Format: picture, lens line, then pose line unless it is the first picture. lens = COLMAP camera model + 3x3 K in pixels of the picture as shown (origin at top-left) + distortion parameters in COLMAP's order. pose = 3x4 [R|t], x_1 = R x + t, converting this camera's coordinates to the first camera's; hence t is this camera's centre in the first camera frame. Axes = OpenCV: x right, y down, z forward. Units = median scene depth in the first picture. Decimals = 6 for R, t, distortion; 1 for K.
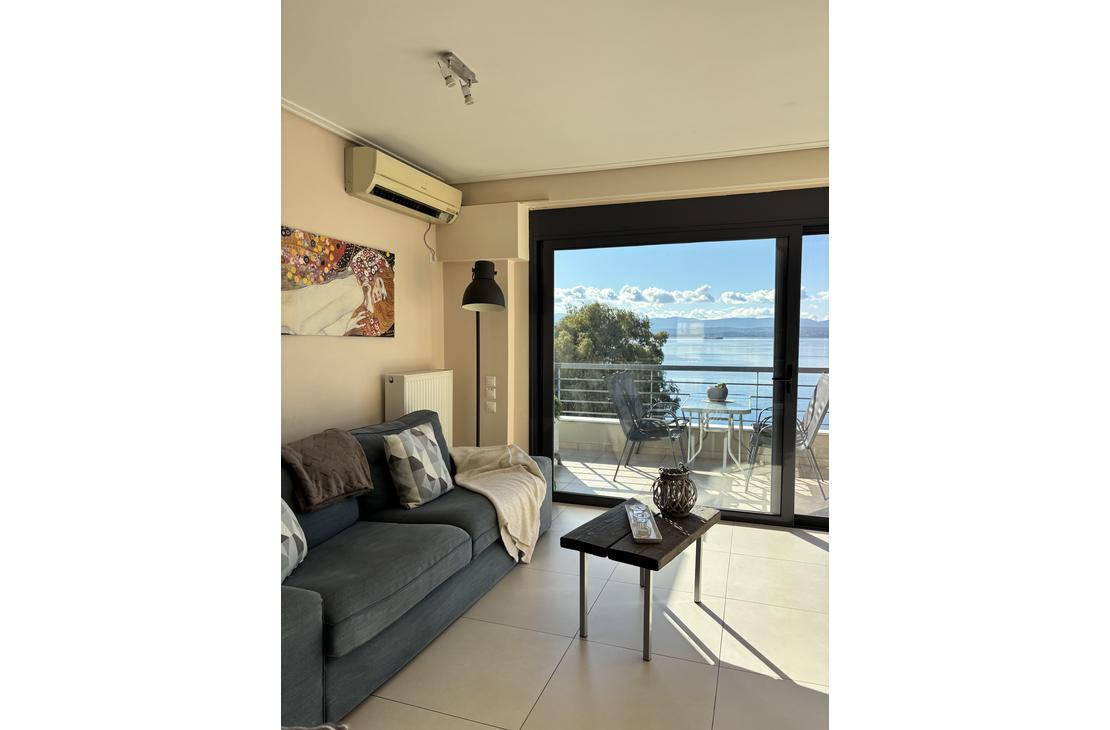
lens RADIAL K [[551.5, 0, 566.6], [0, 551.5, 361.3], [0, 0, 1]] dist [0.018821, -0.004744]
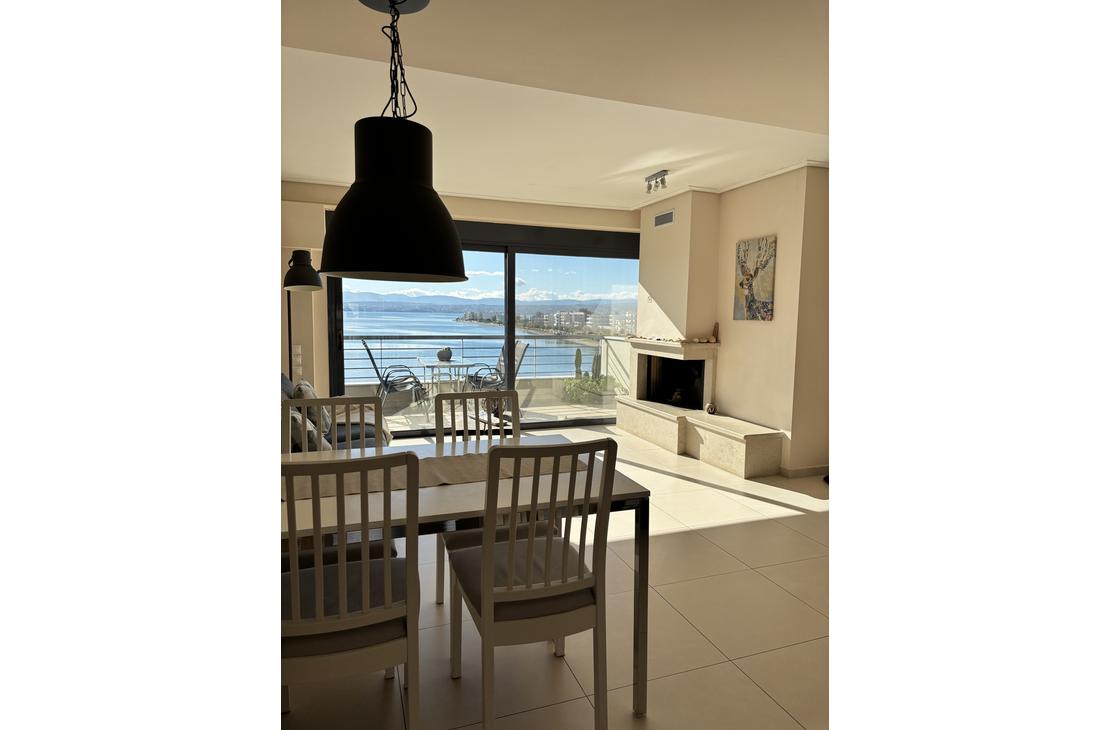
lens RADIAL K [[551.5, 0, 561.0], [0, 551.5, 363.2], [0, 0, 1]] dist [0.018821, -0.004744]
pose [[0.773968, -0.049261, 0.631306, -0.348622], [0.017539, 0.998255, 0.056392, 0.006408], [-0.632982, -0.032573, 0.773481, -0.232410]]
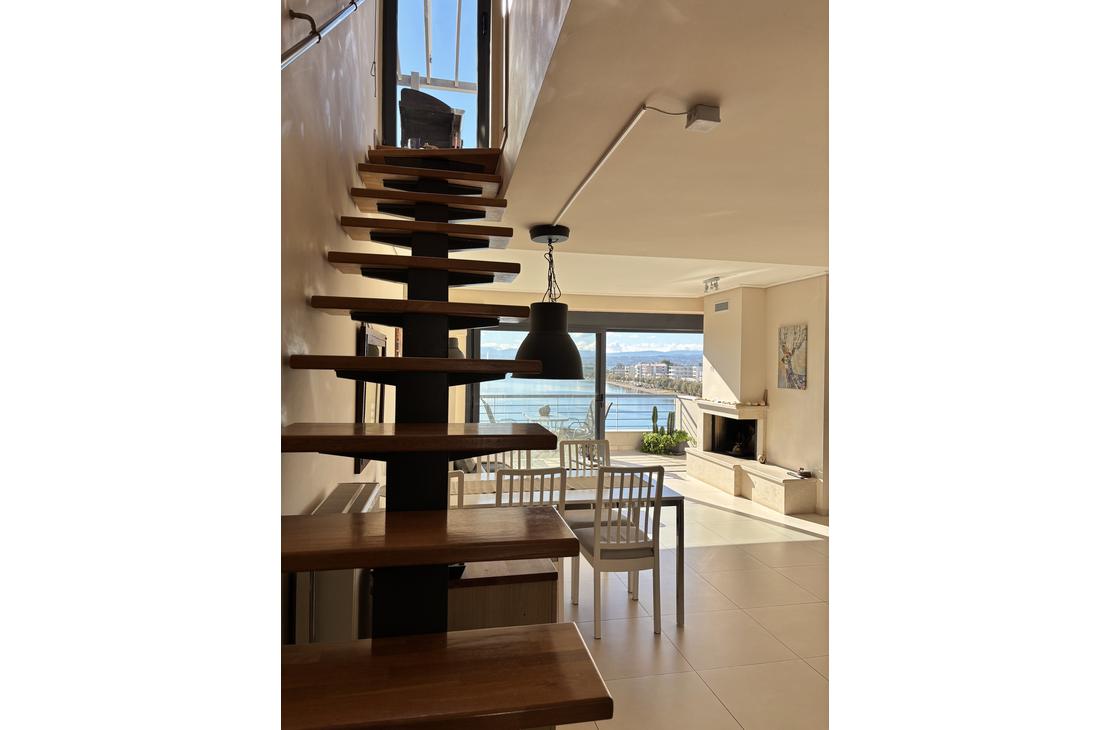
lens RADIAL K [[551.5, 0, 560.3], [0, 551.5, 364.0], [0, 0, 1]] dist [0.018821, -0.004744]
pose [[0.858880, 0.007582, 0.512121, -0.520833], [0.013419, 0.999214, -0.037299, -0.021090], [-0.512001, 0.038908, 0.858103, -0.456057]]
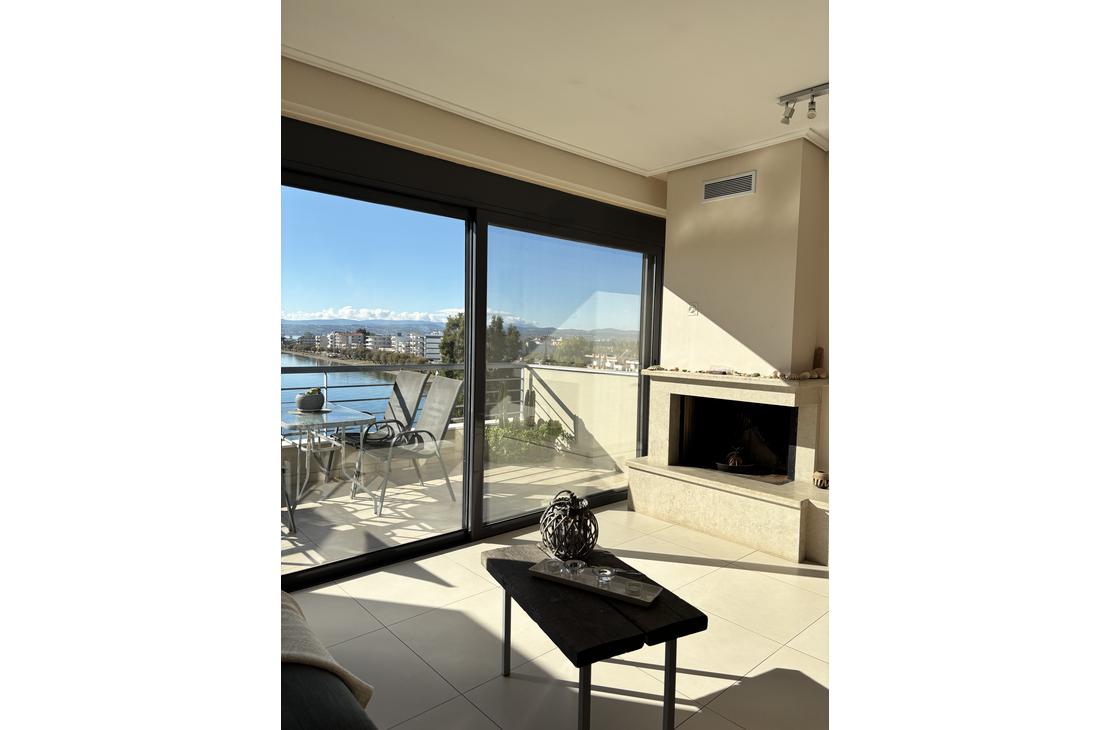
lens RADIAL K [[551.5, 0, 558.5], [0, 551.5, 361.5], [0, 0, 1]] dist [0.018821, -0.004744]
pose [[0.478711, -0.027538, 0.877540, -0.228184], [0.019473, 0.999595, 0.020745, -0.007254], [-0.877756, 0.007158, 0.479054, 0.300797]]
